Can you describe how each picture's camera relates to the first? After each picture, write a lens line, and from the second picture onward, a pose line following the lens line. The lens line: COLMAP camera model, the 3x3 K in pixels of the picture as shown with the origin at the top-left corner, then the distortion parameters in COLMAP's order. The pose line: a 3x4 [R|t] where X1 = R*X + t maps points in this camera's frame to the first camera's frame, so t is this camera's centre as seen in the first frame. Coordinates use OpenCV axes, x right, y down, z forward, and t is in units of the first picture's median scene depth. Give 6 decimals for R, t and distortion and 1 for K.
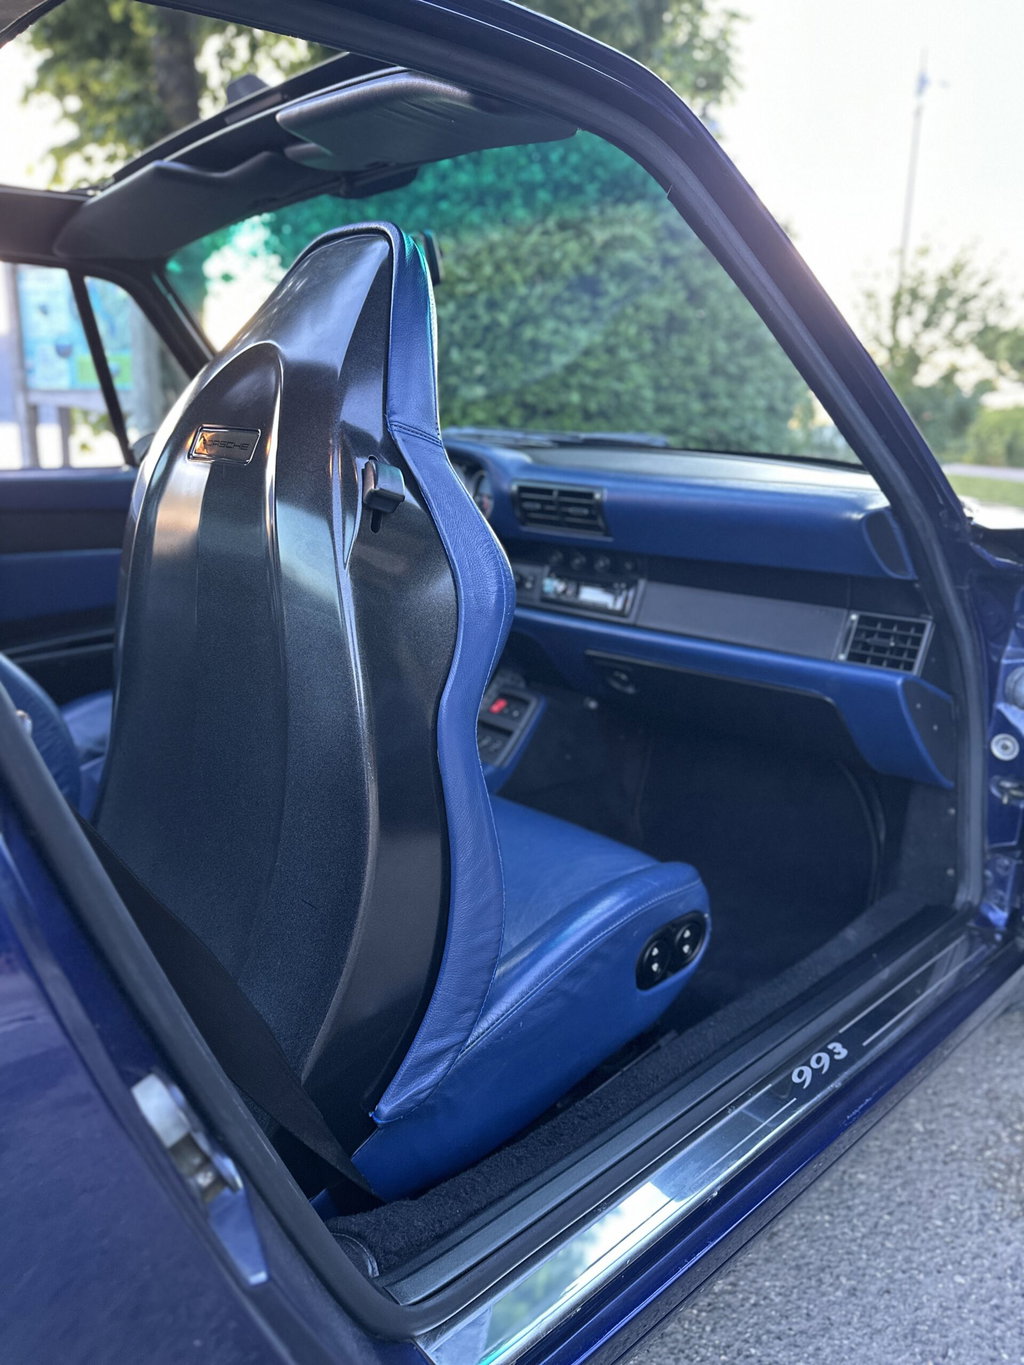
lens RADIAL K [[955.9, 0, 515.2], [0, 955.9, 706.8], [0, 0, 1]] dist [0.051237, -0.093426]
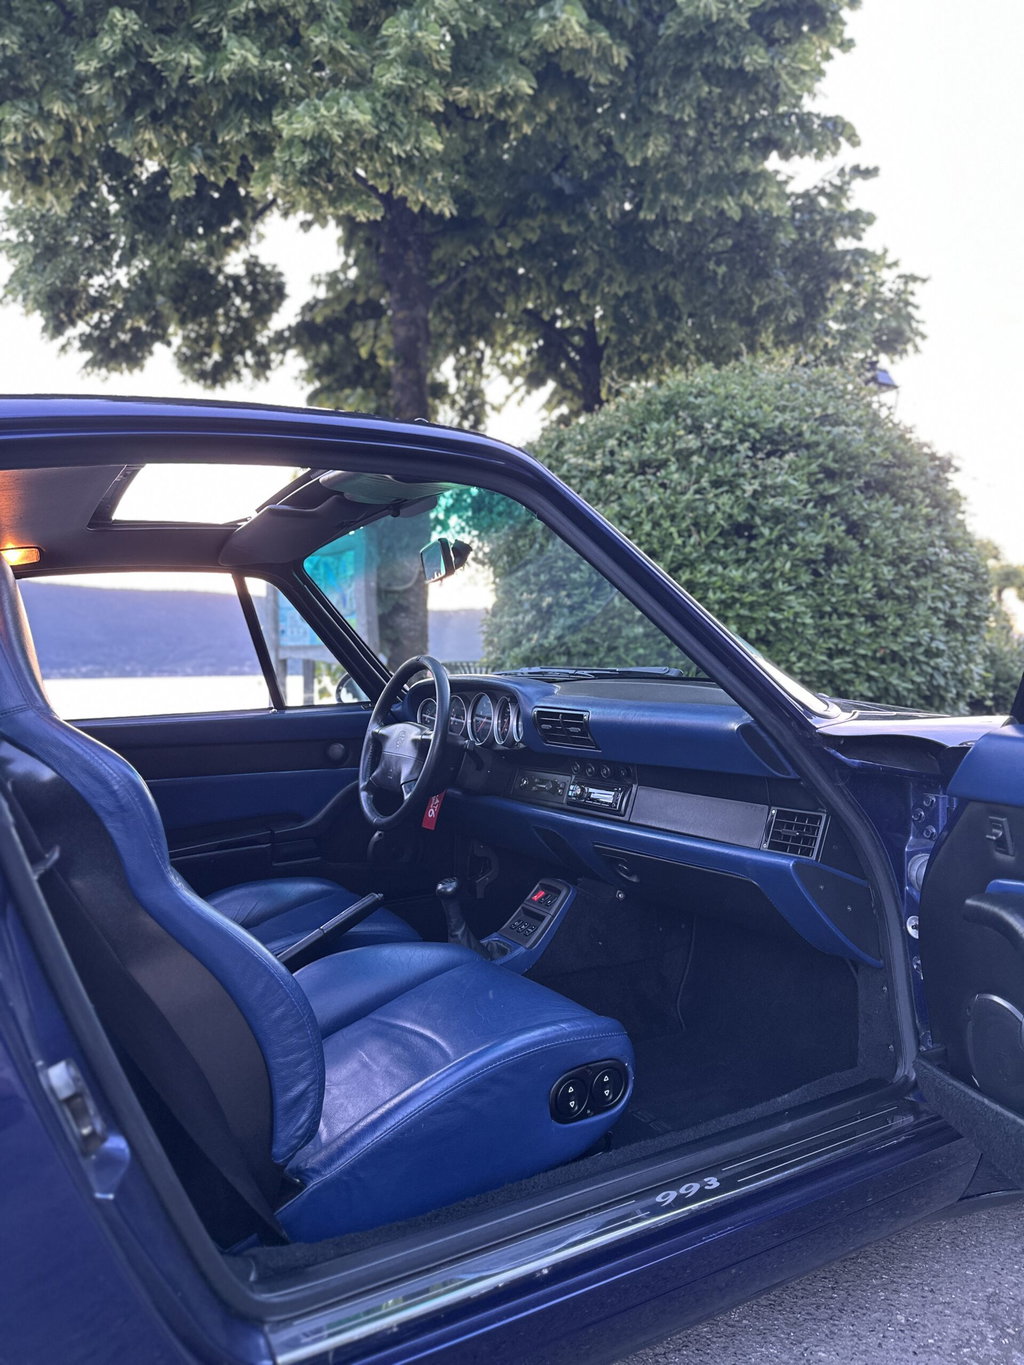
lens RADIAL K [[954.6, 0, 506.9], [0, 954.6, 708.5], [0, 0, 1]] dist [0.006940, -0.025966]
pose [[0.968190, -0.033878, -0.247912, 0.082310], [-0.023743, 0.973883, -0.225808, 0.013890], [0.249087, 0.224511, 0.942099, -0.052922]]
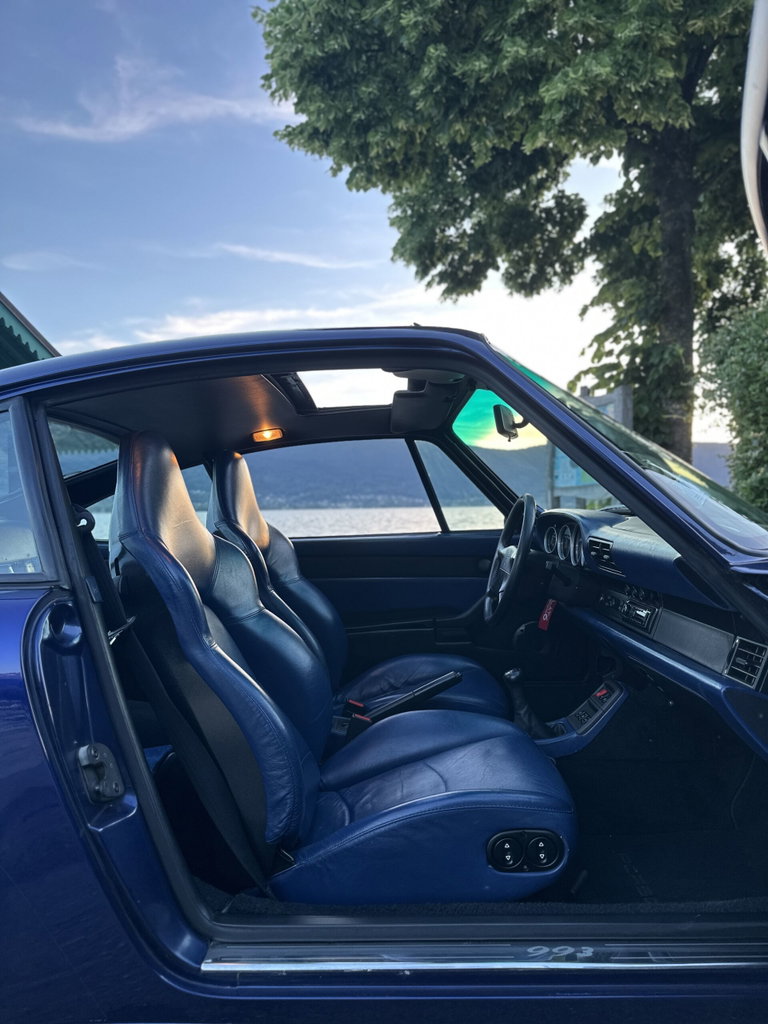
lens RADIAL K [[721.1, 0, 386.5], [0, 721.1, 520.6], [0, 0, 1]] dist [0.025531, -0.034616]
pose [[0.705495, -0.026948, -0.708202, 0.178728], [-0.152363, 0.970144, -0.188696, 0.001395], [0.692143, 0.241029, 0.680326, -0.003392]]
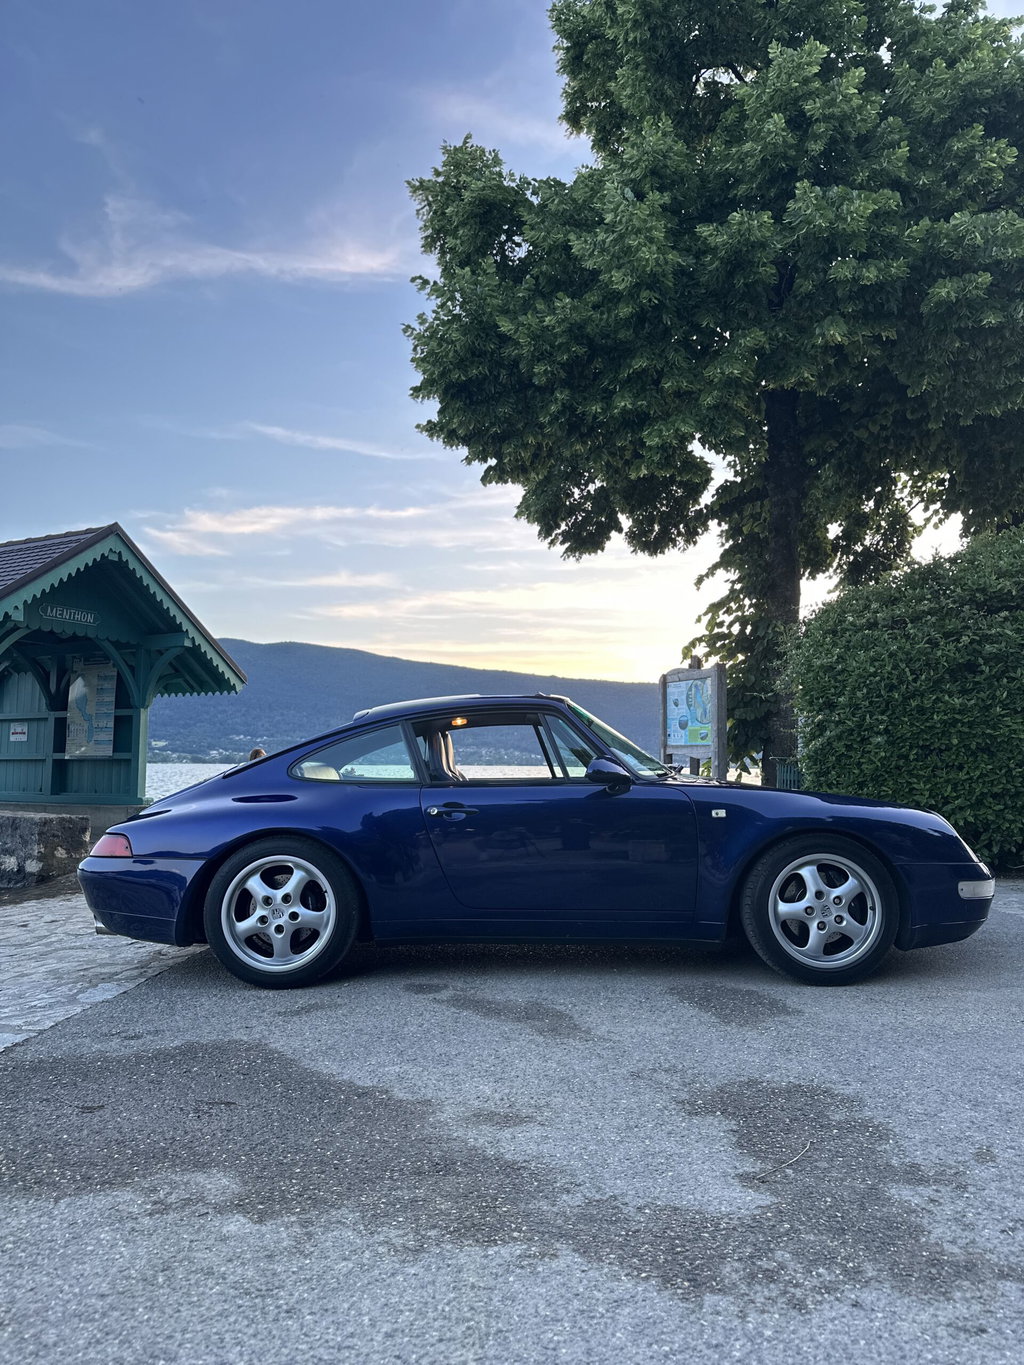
lens RADIAL K [[957.0, 0, 513.5], [0, 957.0, 686.0], [0, 0, 1]] dist [0.168779, -0.305354]
pose [[0.721853, -0.077198, -0.687727, 0.632480], [-0.173791, 0.941691, -0.288121, 0.149183], [0.669869, 0.327502, 0.666346, -0.485120]]
